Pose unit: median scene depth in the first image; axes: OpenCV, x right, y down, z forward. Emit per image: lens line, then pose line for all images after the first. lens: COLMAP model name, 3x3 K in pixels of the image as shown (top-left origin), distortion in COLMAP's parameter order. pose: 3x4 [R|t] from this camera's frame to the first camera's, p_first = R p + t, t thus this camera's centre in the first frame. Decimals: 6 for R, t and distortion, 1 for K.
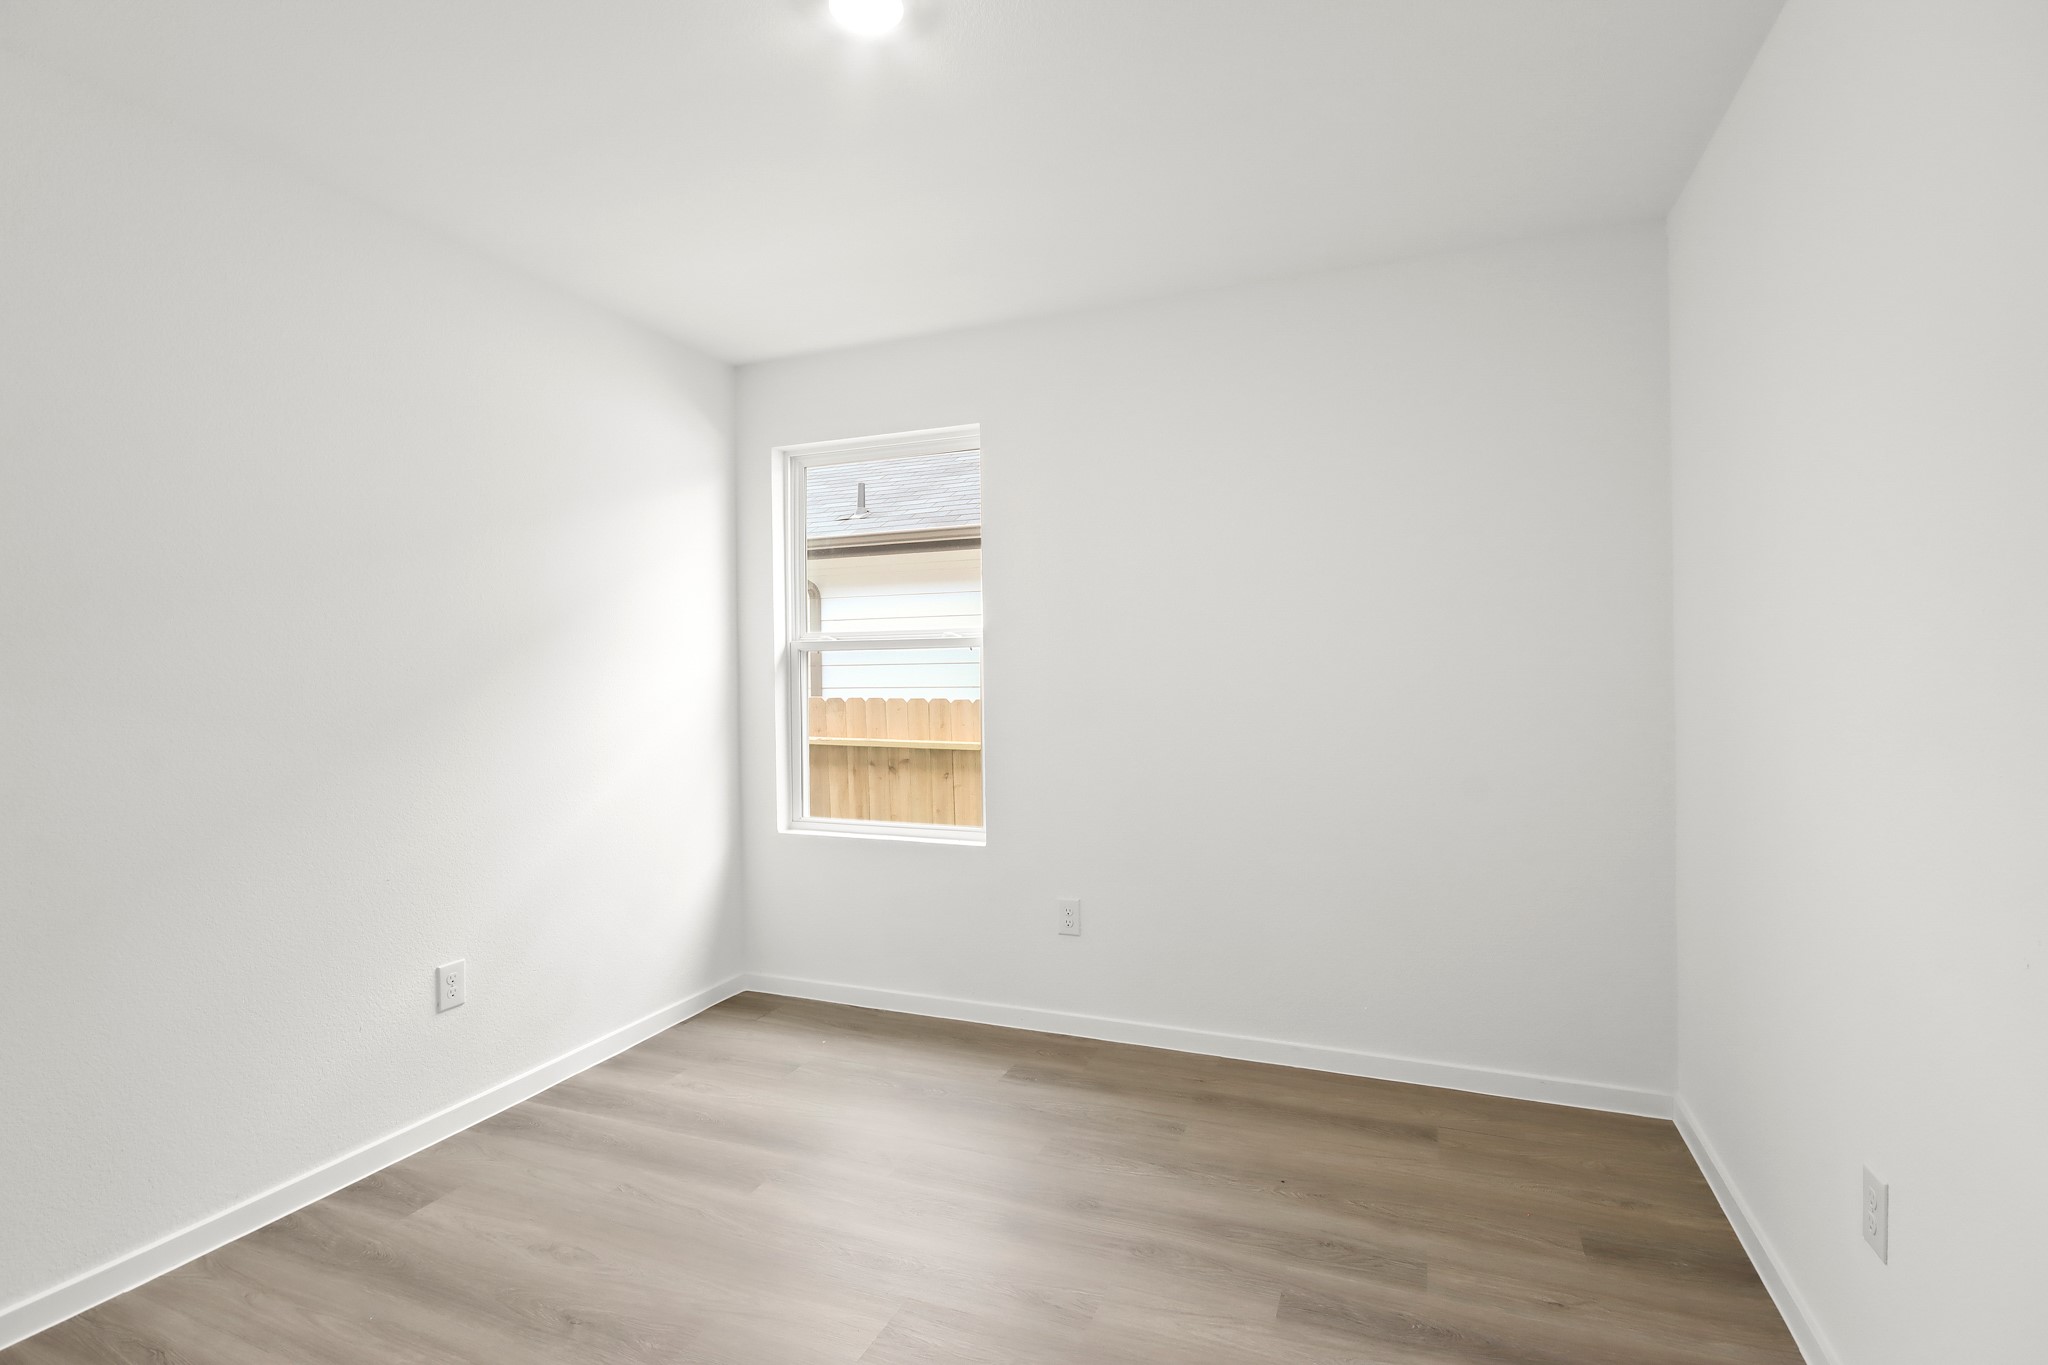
lens RADIAL K [[976.1, 0, 1022.9], [0, 976.1, 669.7], [0, 0, 1]] dist [-0.002469, -0.001008]
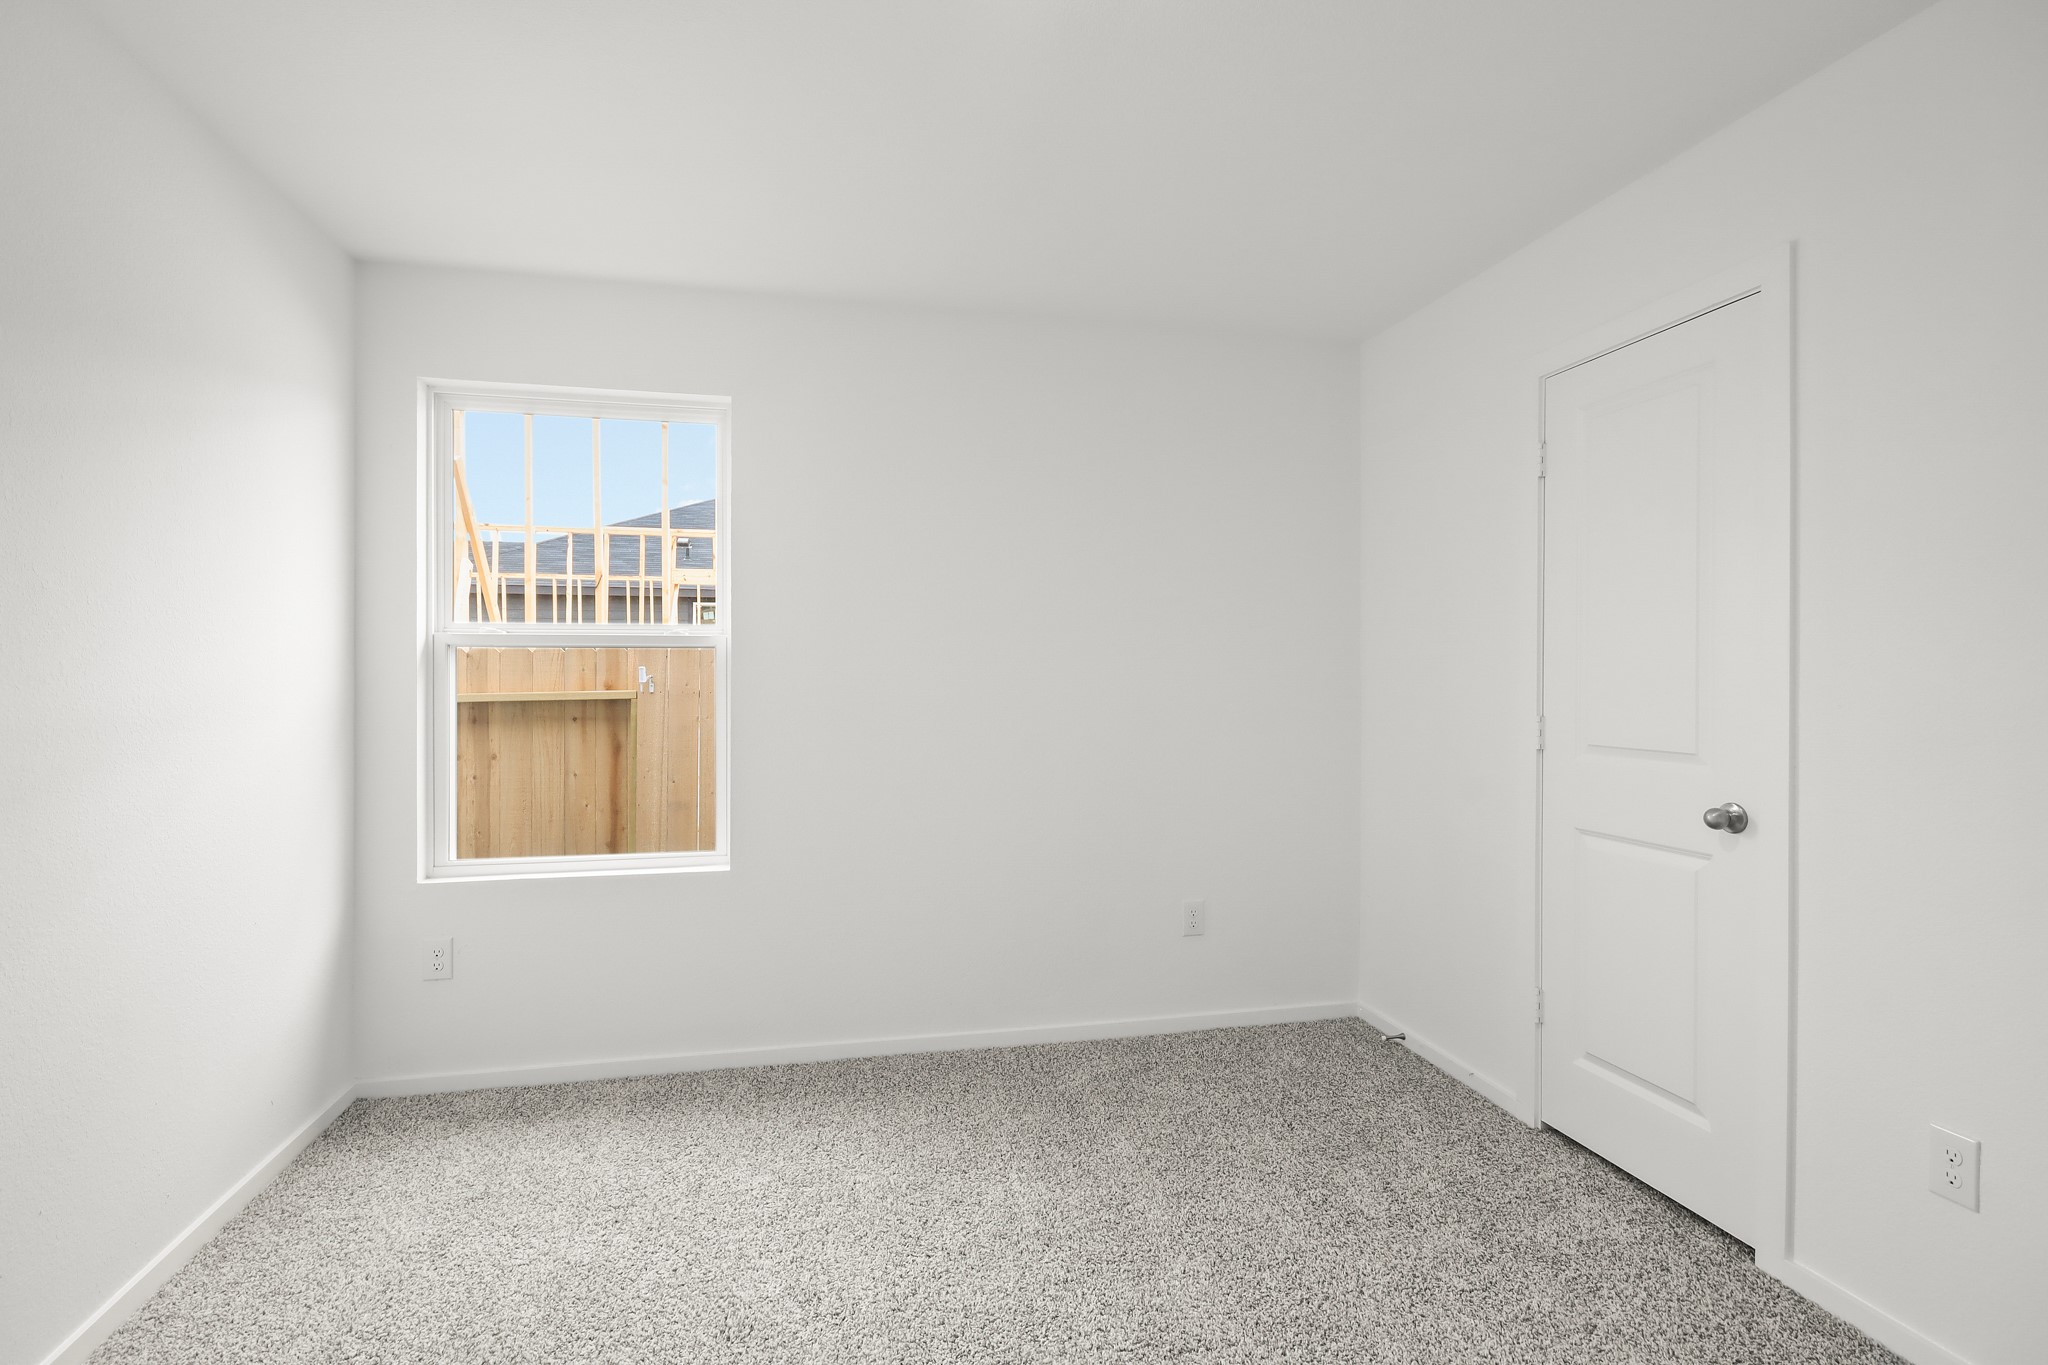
lens RADIAL K [[976.1, 0, 1022.9], [0, 976.1, 669.7], [0, 0, 1]] dist [-0.002469, -0.001008]
pose [[0.824575, 0.015947, 0.565528, -0.292696], [-0.013719, 0.999872, -0.008192, 0.000096], [-0.565587, -0.001004, 0.824688, 0.104243]]
